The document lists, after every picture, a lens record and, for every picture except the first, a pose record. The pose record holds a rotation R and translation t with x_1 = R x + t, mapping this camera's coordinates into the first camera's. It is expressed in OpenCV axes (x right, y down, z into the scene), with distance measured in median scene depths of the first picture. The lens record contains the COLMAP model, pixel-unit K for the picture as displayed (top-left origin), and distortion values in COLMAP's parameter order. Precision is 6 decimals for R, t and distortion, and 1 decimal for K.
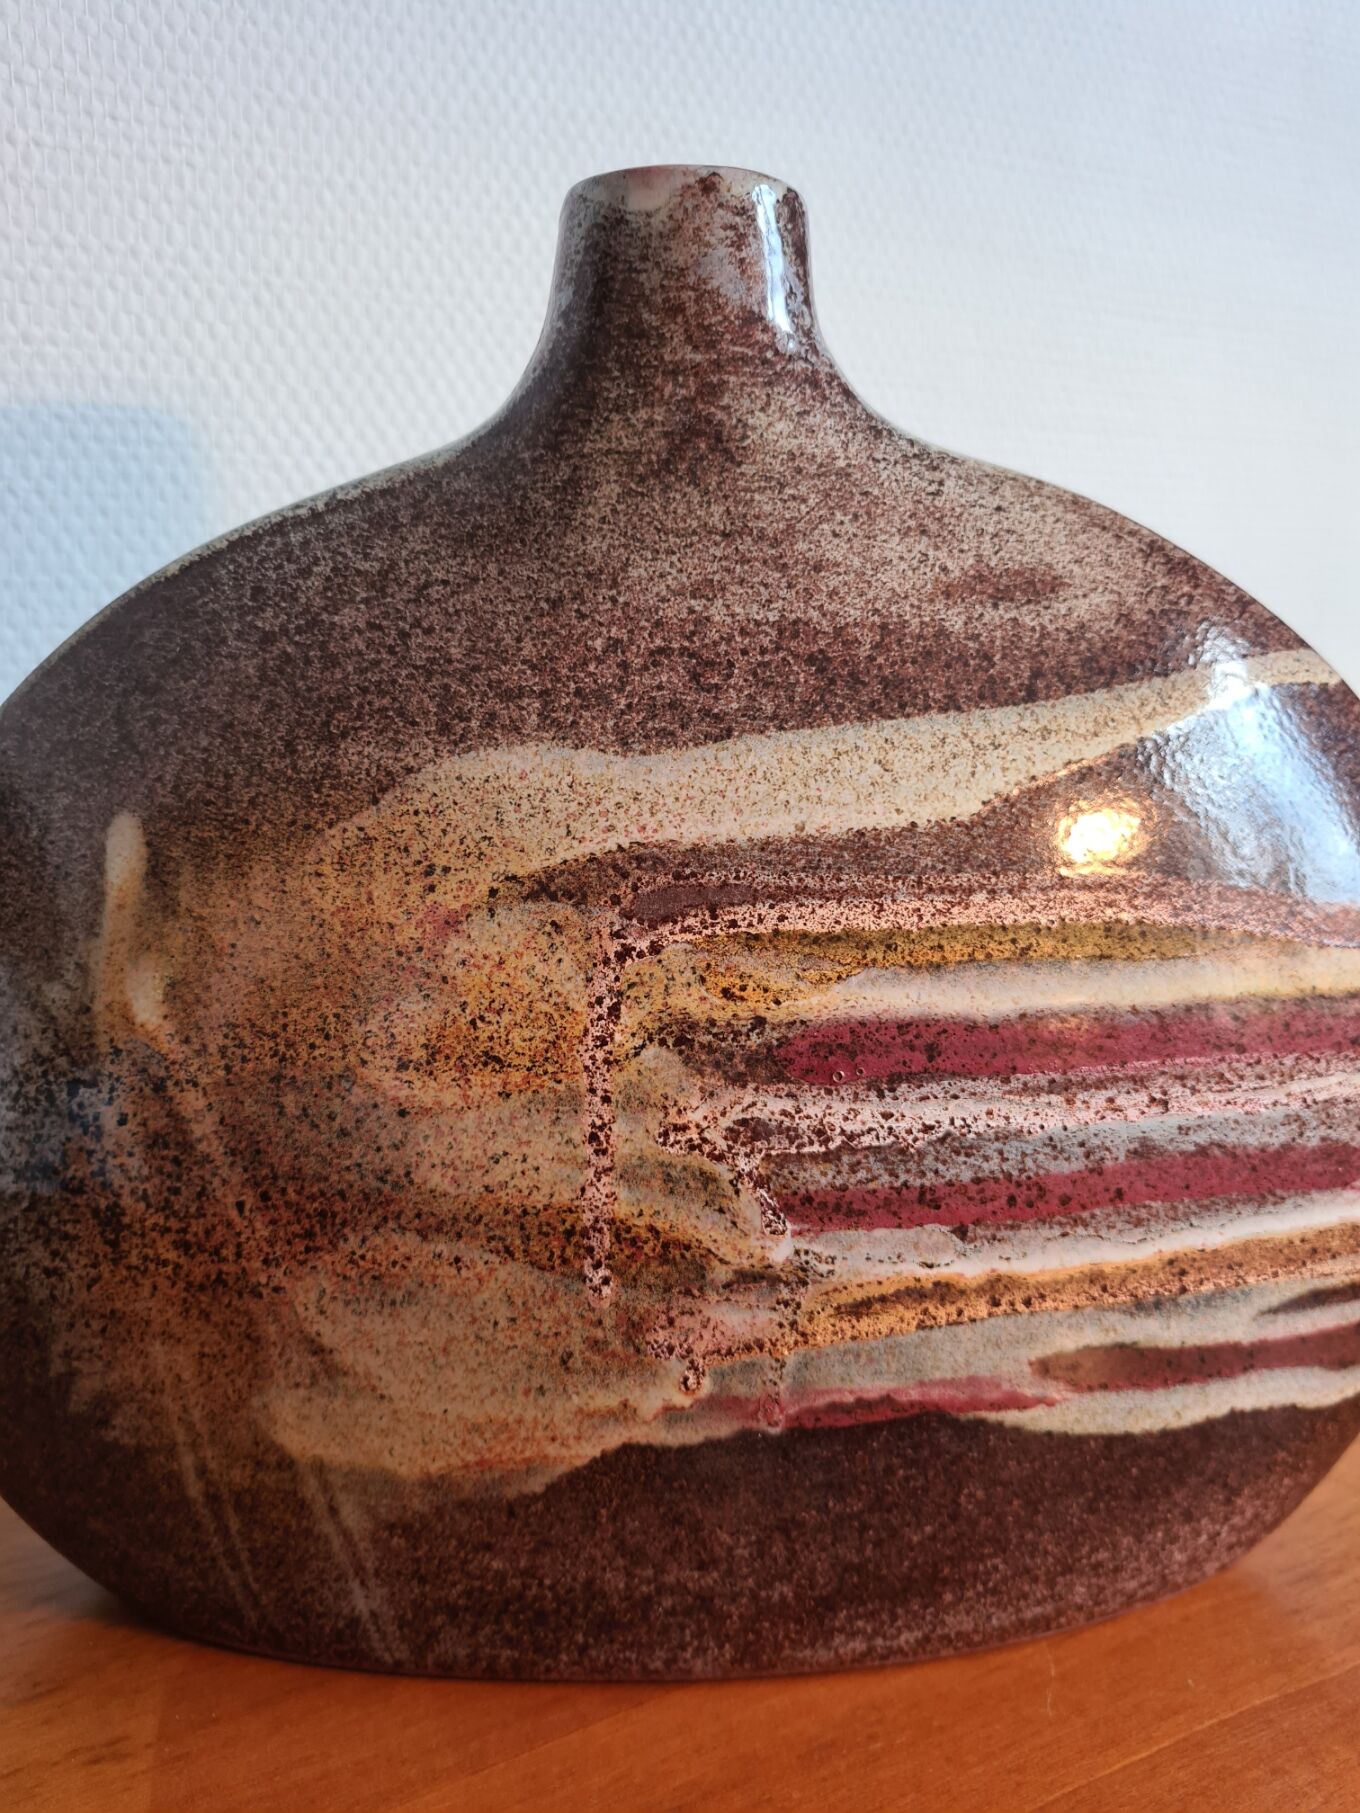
lens RADIAL K [[1438.3, 0, 685.9], [0, 1438.3, 889.4], [0, 0, 1]] dist [-0.010111, -0.010383]
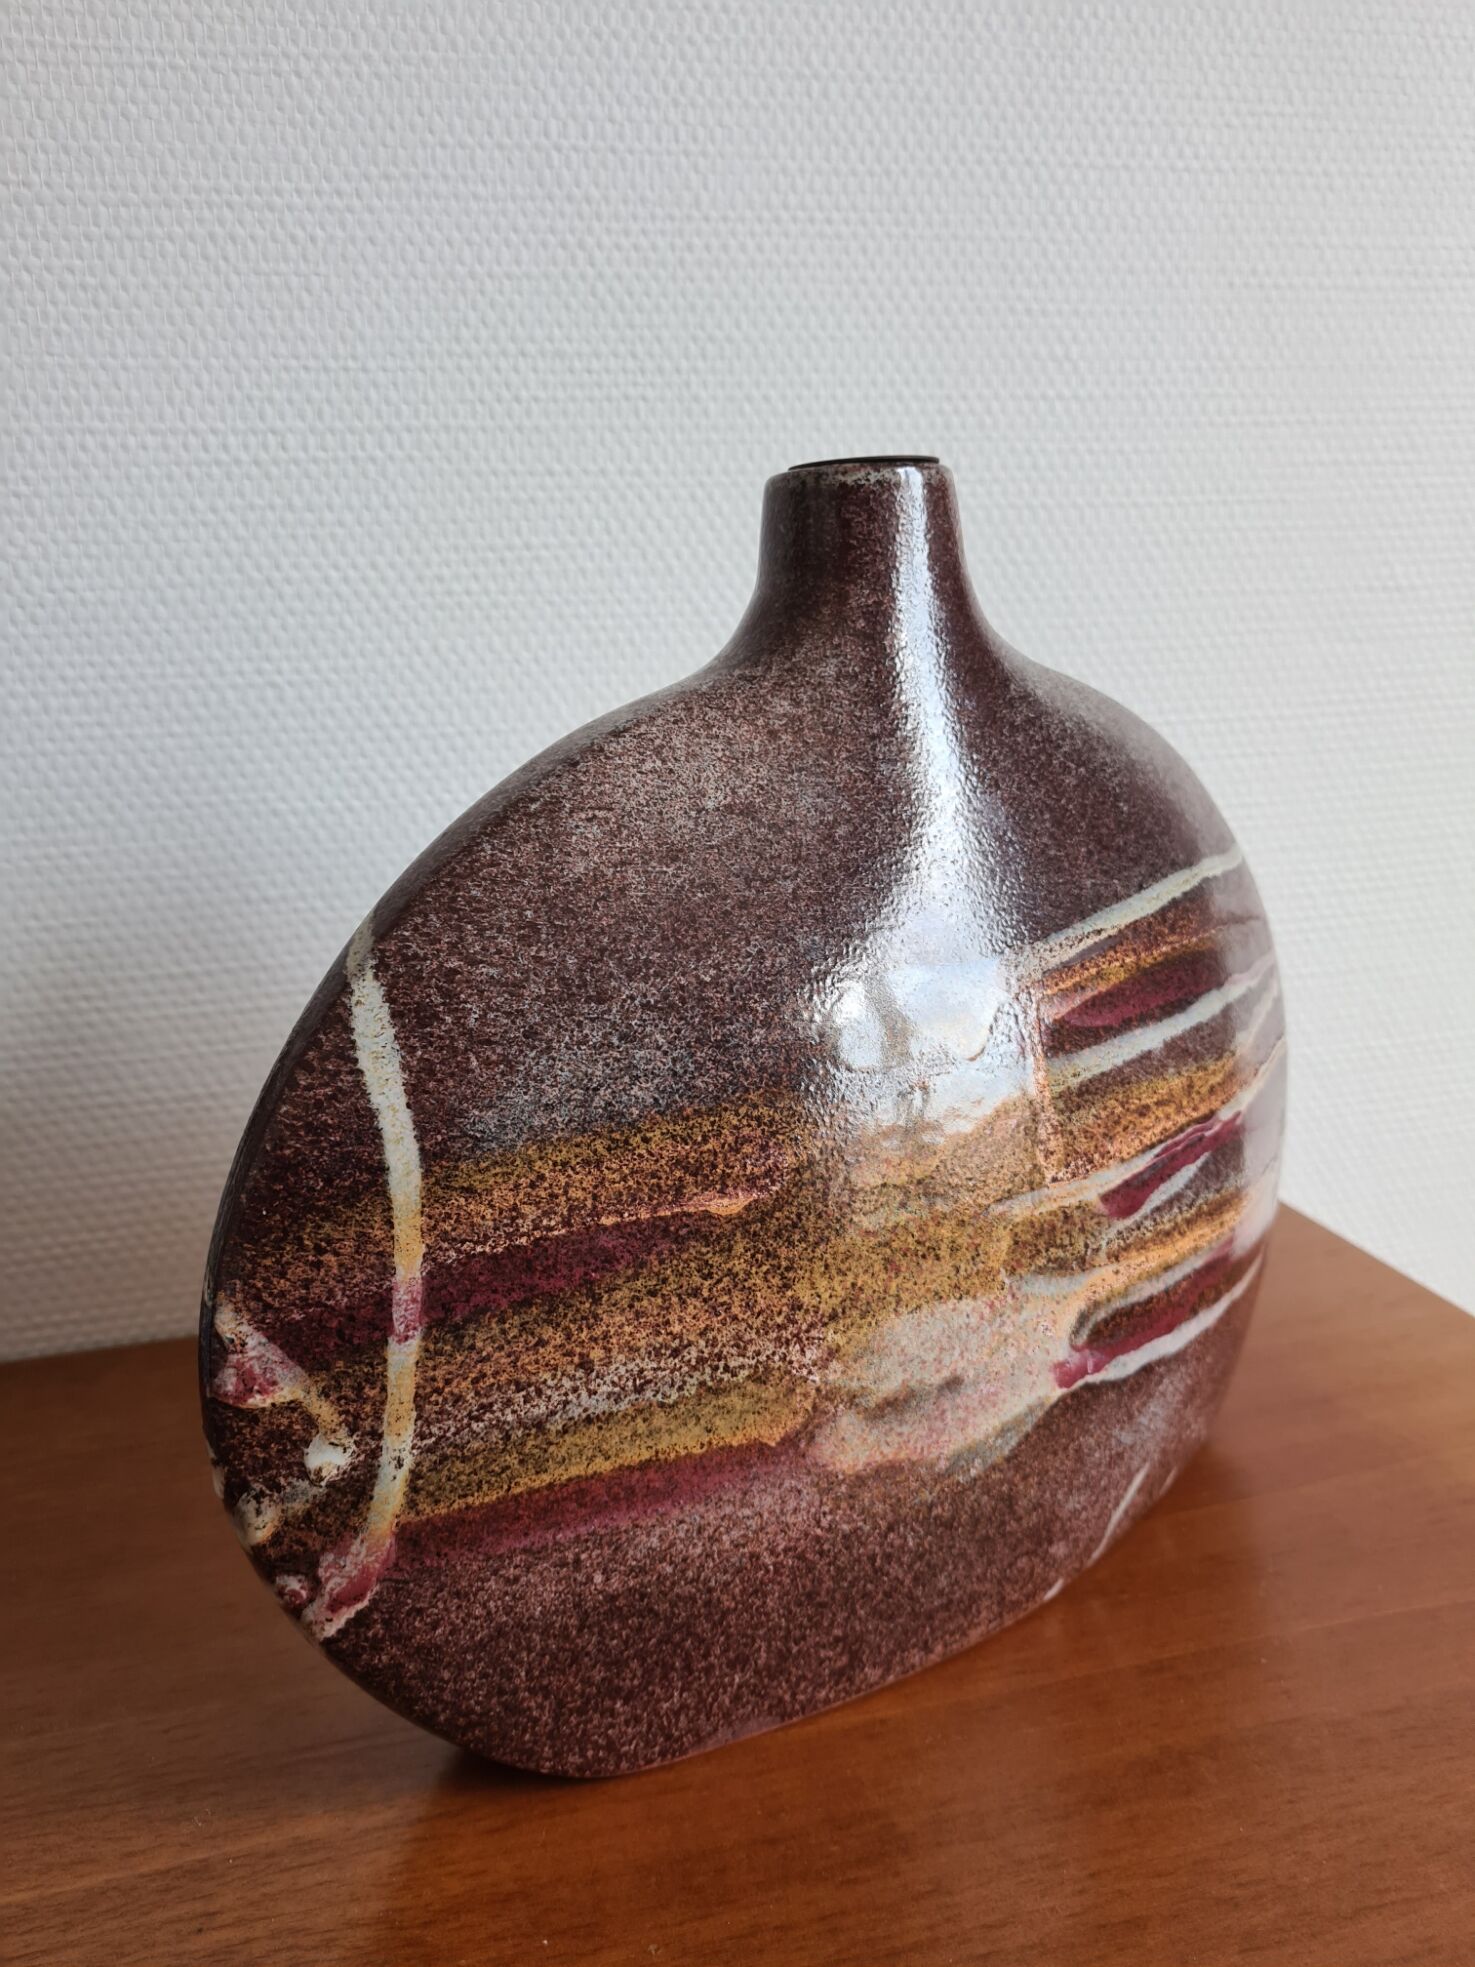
lens RADIAL K [[1546.8, 0, 717.5], [0, 1546.8, 982.6], [0, 0, 1]] dist [0.004193, -0.022373]
pose [[0.966625, 0.017668, -0.255585, 0.132957], [-0.004775, 0.998688, 0.050978, -0.080626], [0.256151, -0.048056, 0.965442, -0.564784]]
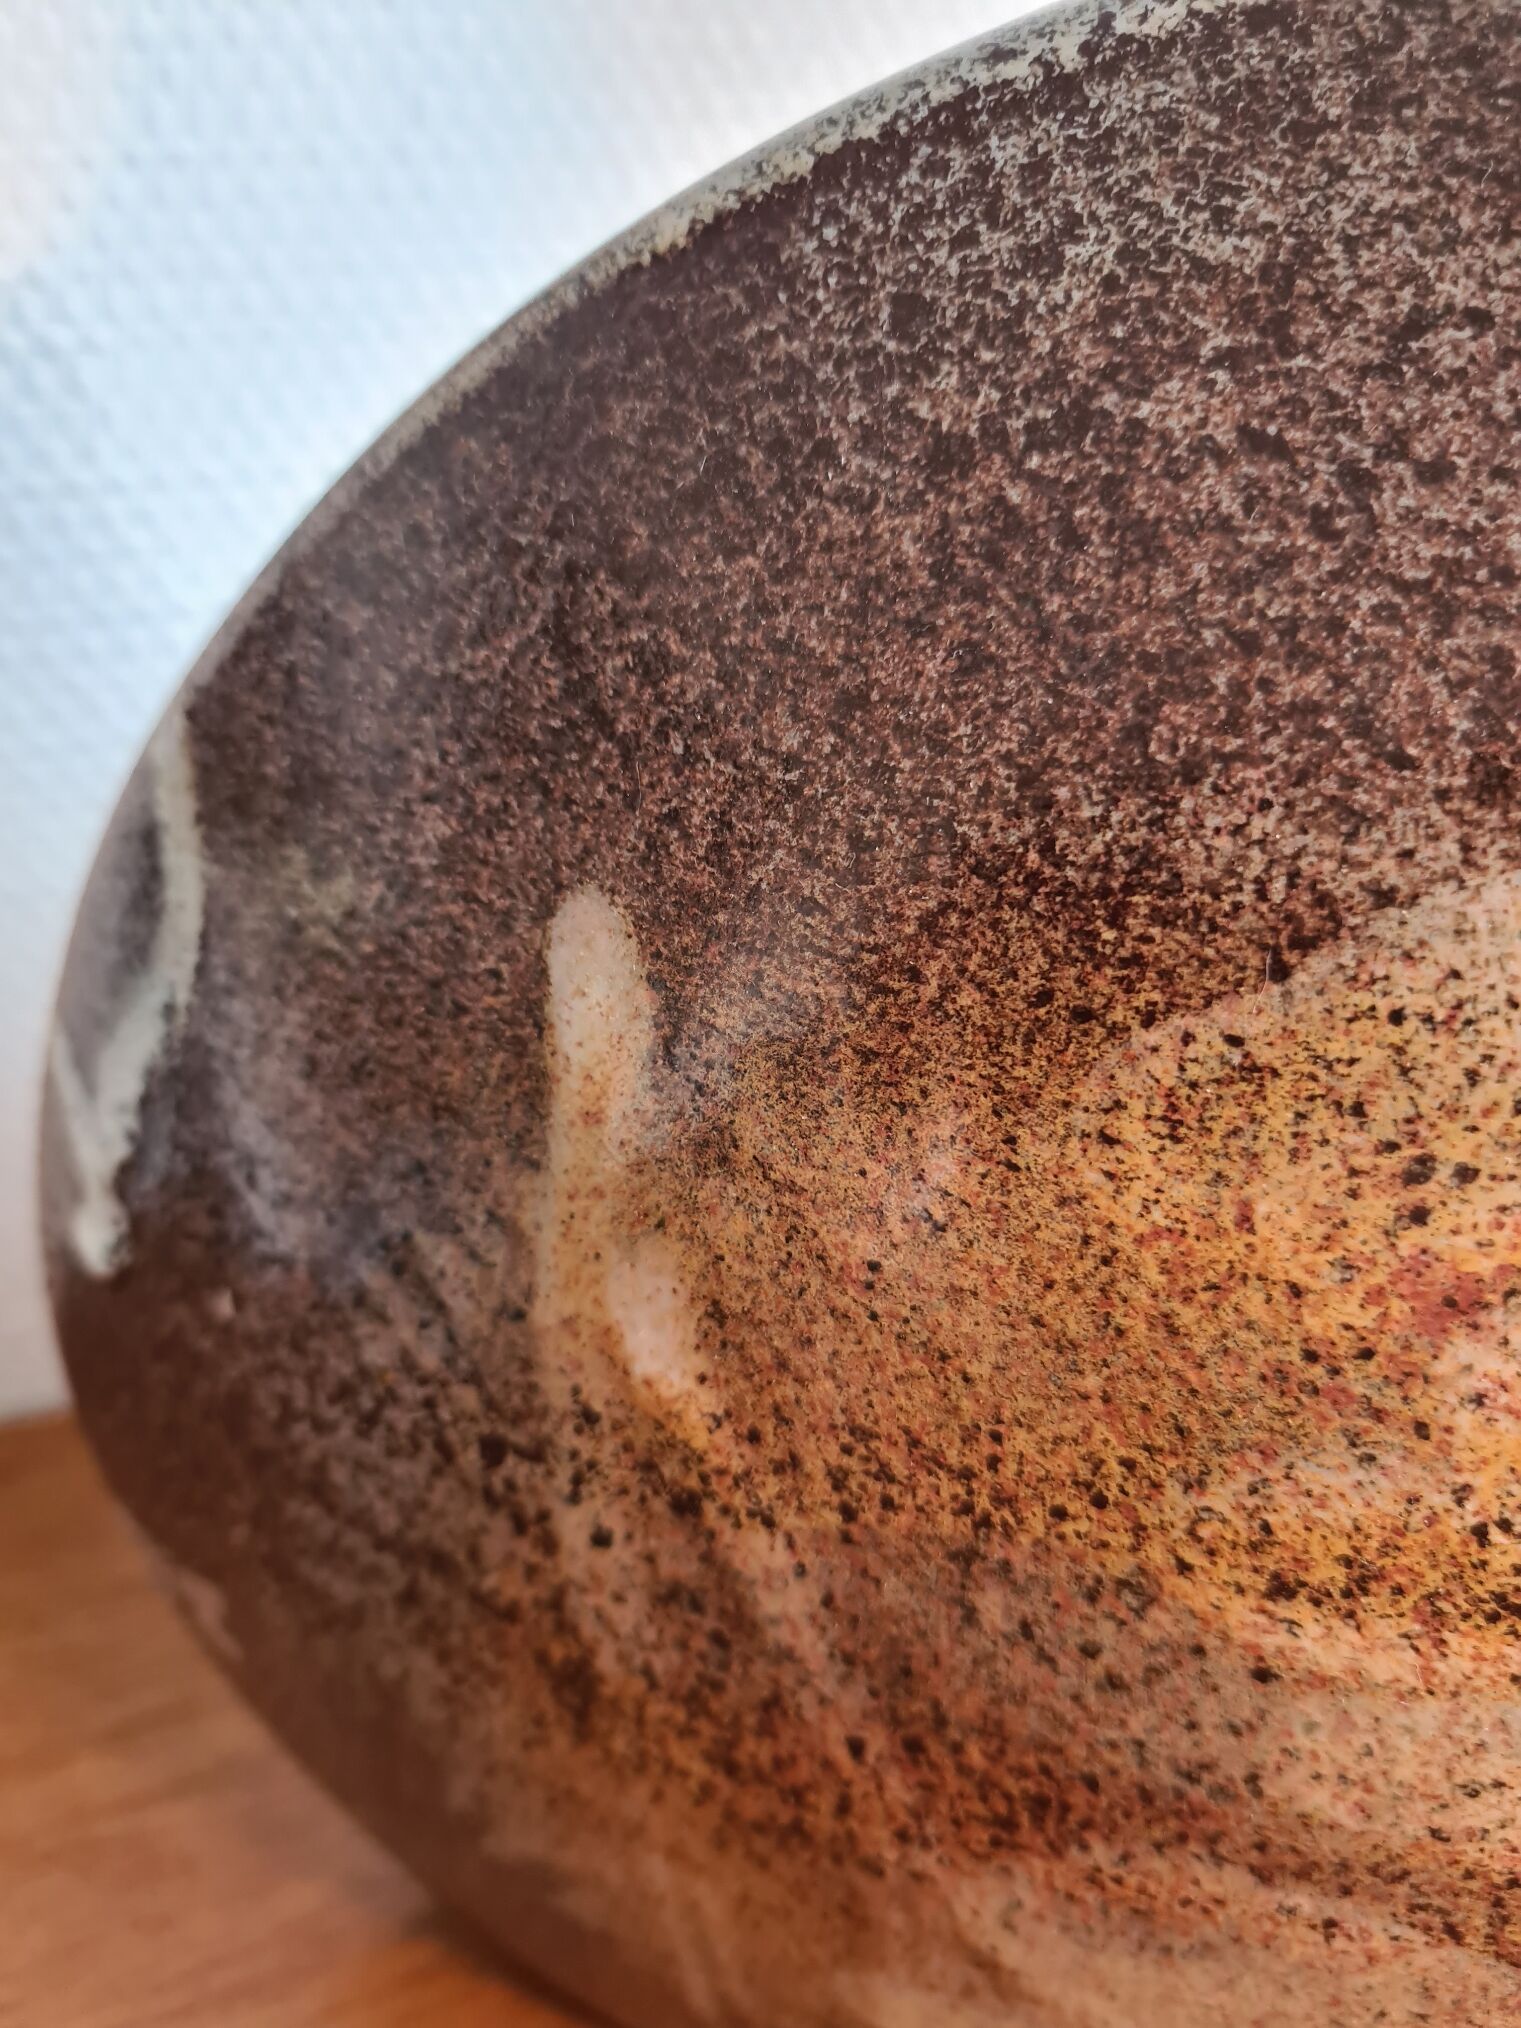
lens RADIAL K [[1608.9, 0, 759.0], [0, 1608.9, 996.3], [0, 0, 1]] dist [-0.010111, -0.010383]
pose [[0.992015, 0.065107, -0.108018, -0.295097], [-0.026584, 0.945155, 0.325540, -0.182456], [0.123288, -0.320069, 0.939338, 0.565434]]
